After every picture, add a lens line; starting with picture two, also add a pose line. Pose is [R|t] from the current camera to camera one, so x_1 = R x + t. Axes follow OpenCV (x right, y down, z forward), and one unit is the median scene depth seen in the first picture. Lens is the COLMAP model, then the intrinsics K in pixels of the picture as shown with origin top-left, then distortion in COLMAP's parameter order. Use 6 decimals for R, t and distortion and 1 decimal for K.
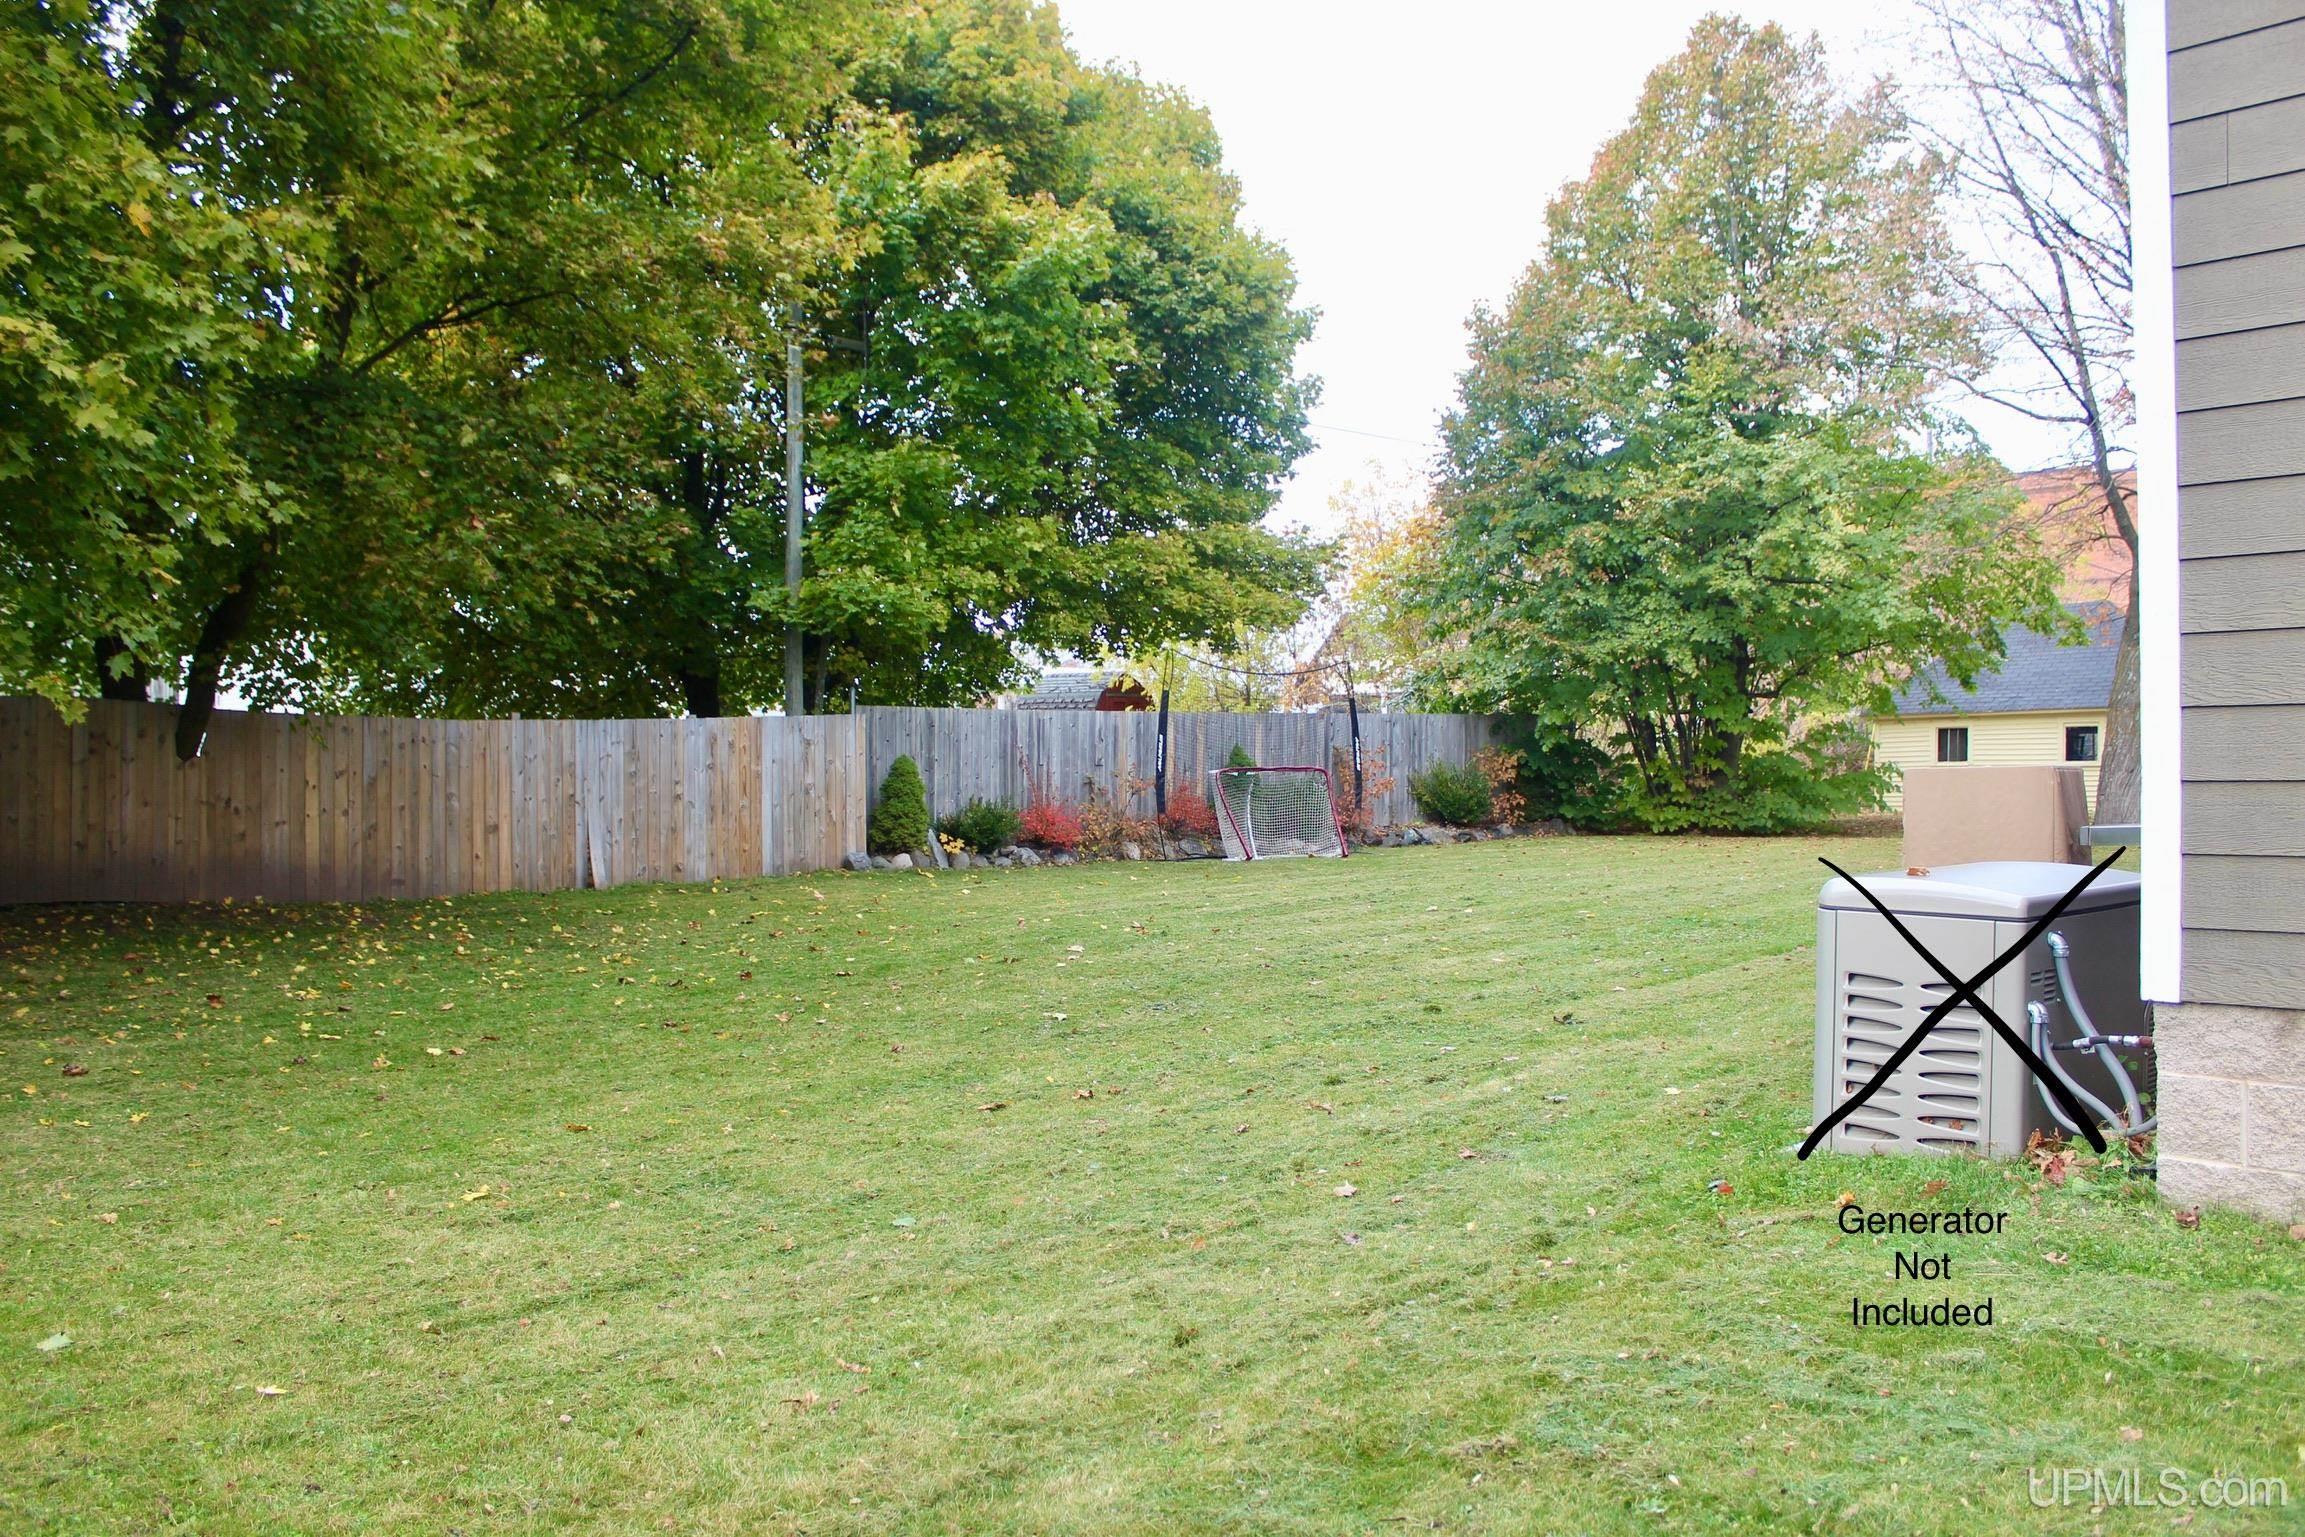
lens RADIAL K [[1918.1, 0, 1160.0], [0, 1918.1, 758.4], [0, 0, 1]] dist [-0.165808, 0.142403]
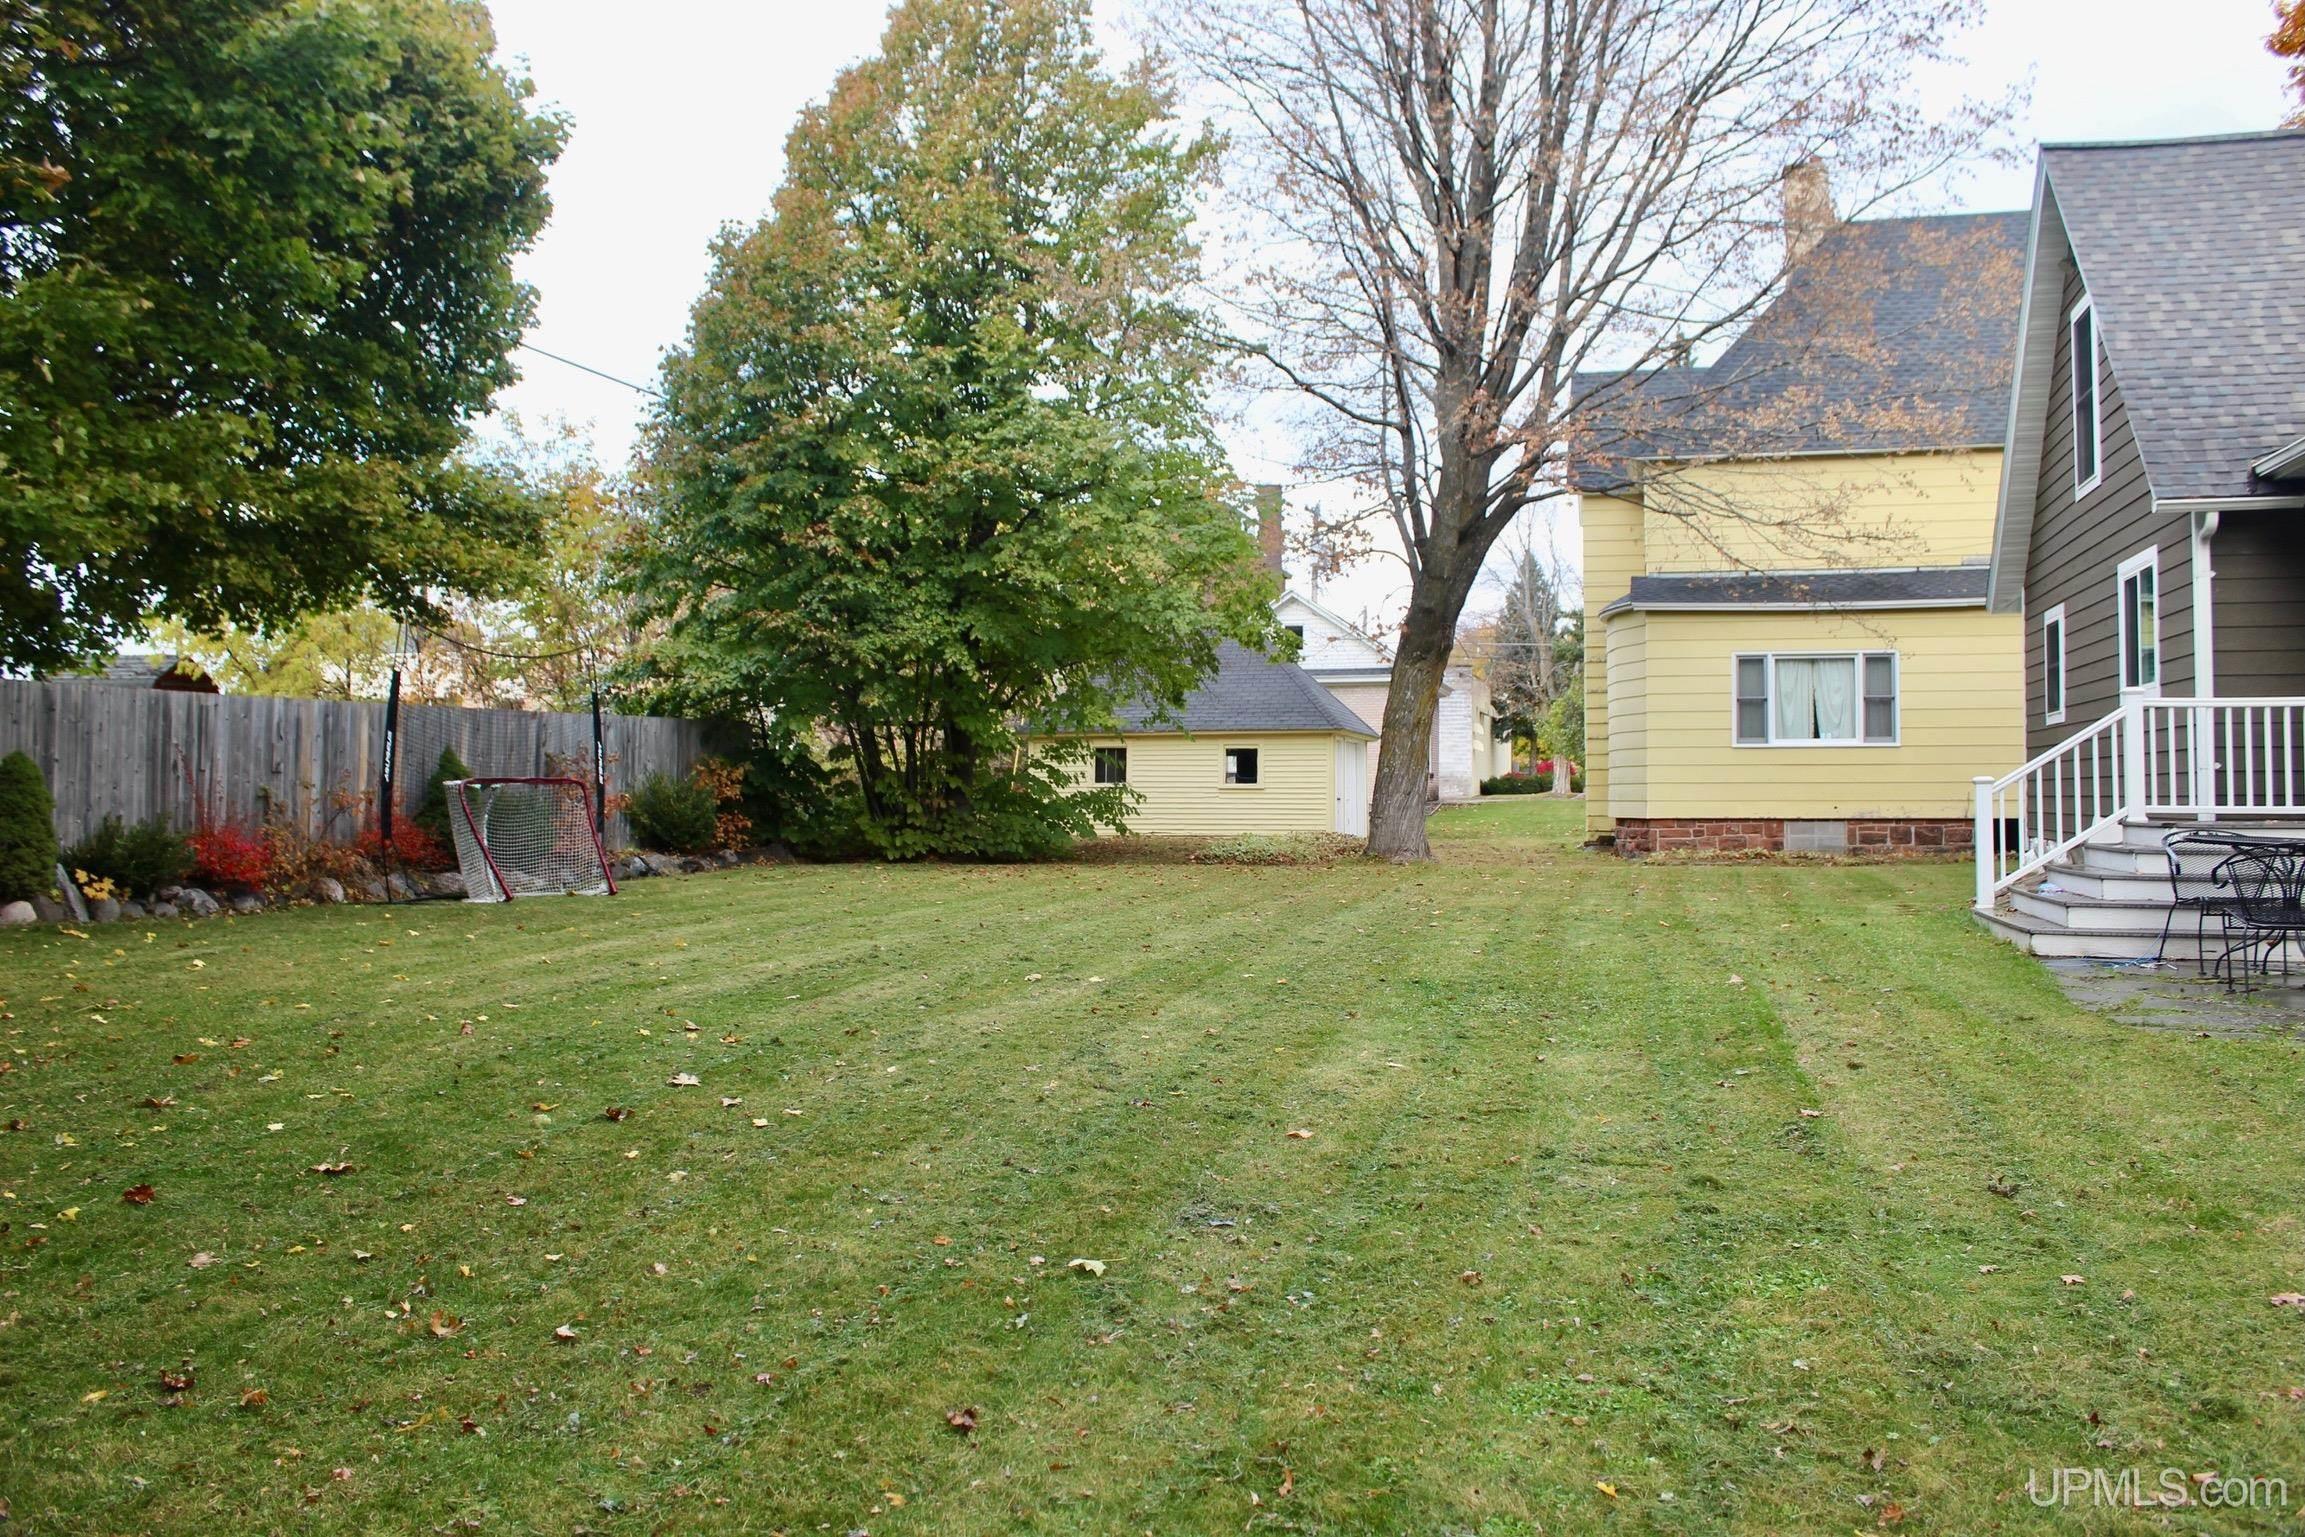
lens RADIAL K [[1918.1, 0, 1160.0], [0, 1918.1, 758.4], [0, 0, 1]] dist [-0.165808, 0.142403]
pose [[0.845024, 0.016473, 0.534475, -0.113392], [-0.010232, 0.999840, -0.014639, 0.004718], [-0.534631, 0.006901, 0.845057, 0.207163]]
